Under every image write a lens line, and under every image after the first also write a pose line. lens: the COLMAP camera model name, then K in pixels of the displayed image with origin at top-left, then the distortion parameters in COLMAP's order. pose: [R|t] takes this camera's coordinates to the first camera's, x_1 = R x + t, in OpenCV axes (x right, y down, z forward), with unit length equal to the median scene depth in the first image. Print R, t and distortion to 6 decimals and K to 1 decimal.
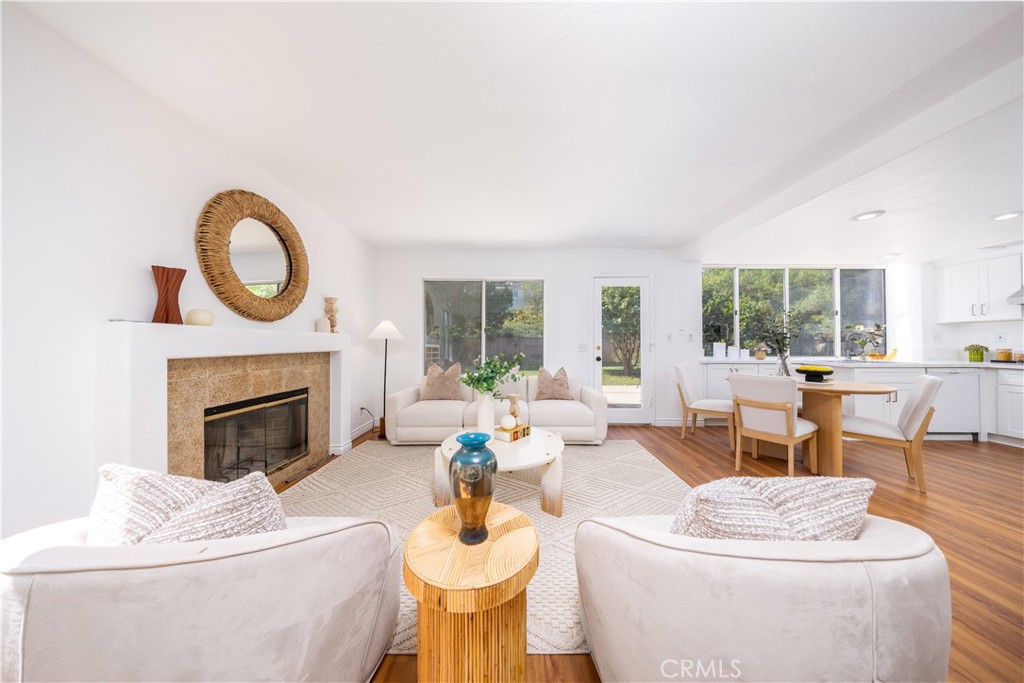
lens RADIAL K [[300.2, 0, 499.6], [0, 300.2, 339.4], [0, 0, 1]] dist [0.000623, -0.000563]
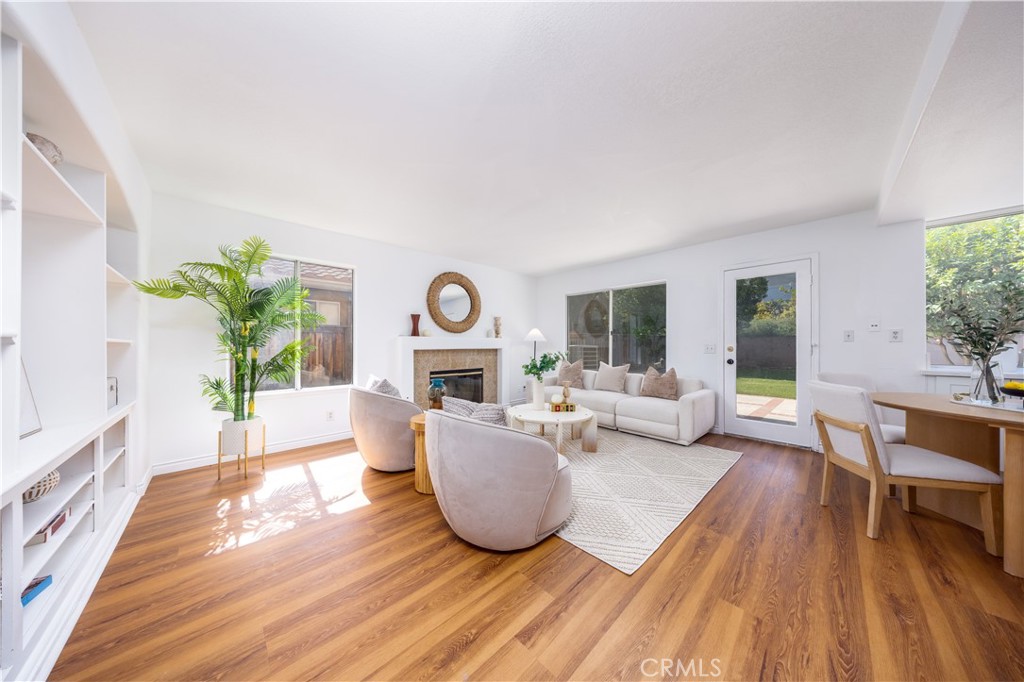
lens RADIAL K [[300.2, 0, 516.7], [0, 300.2, 342.7], [0, 0, 1]] dist [0.000623, -0.000563]
pose [[0.709600, -0.002947, -0.704599, 0.789921], [0.007327, 0.999968, 0.003197, 0.001631], [0.704567, -0.007431, 0.709599, -0.129781]]
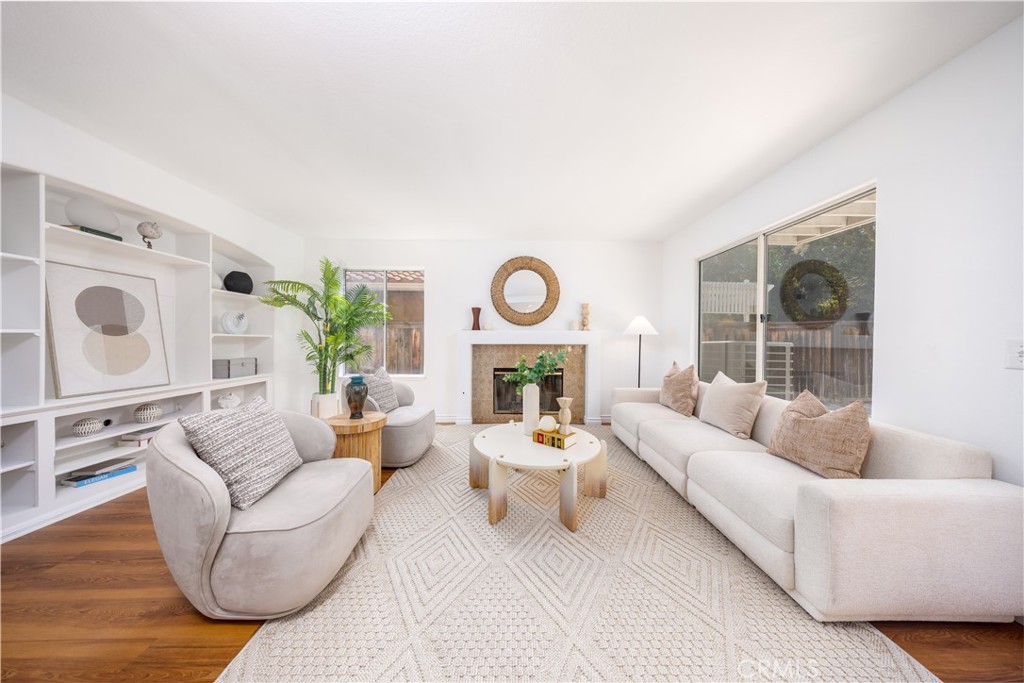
lens RADIAL K [[300.2, 0, 506.0], [0, 300.2, 343.4], [0, 0, 1]] dist [0.000623, -0.000563]
pose [[0.042002, 0.020956, -0.998898, 0.832324], [0.008517, 0.999736, 0.021331, 0.004223], [0.999081, -0.009404, 0.041813, 0.681923]]
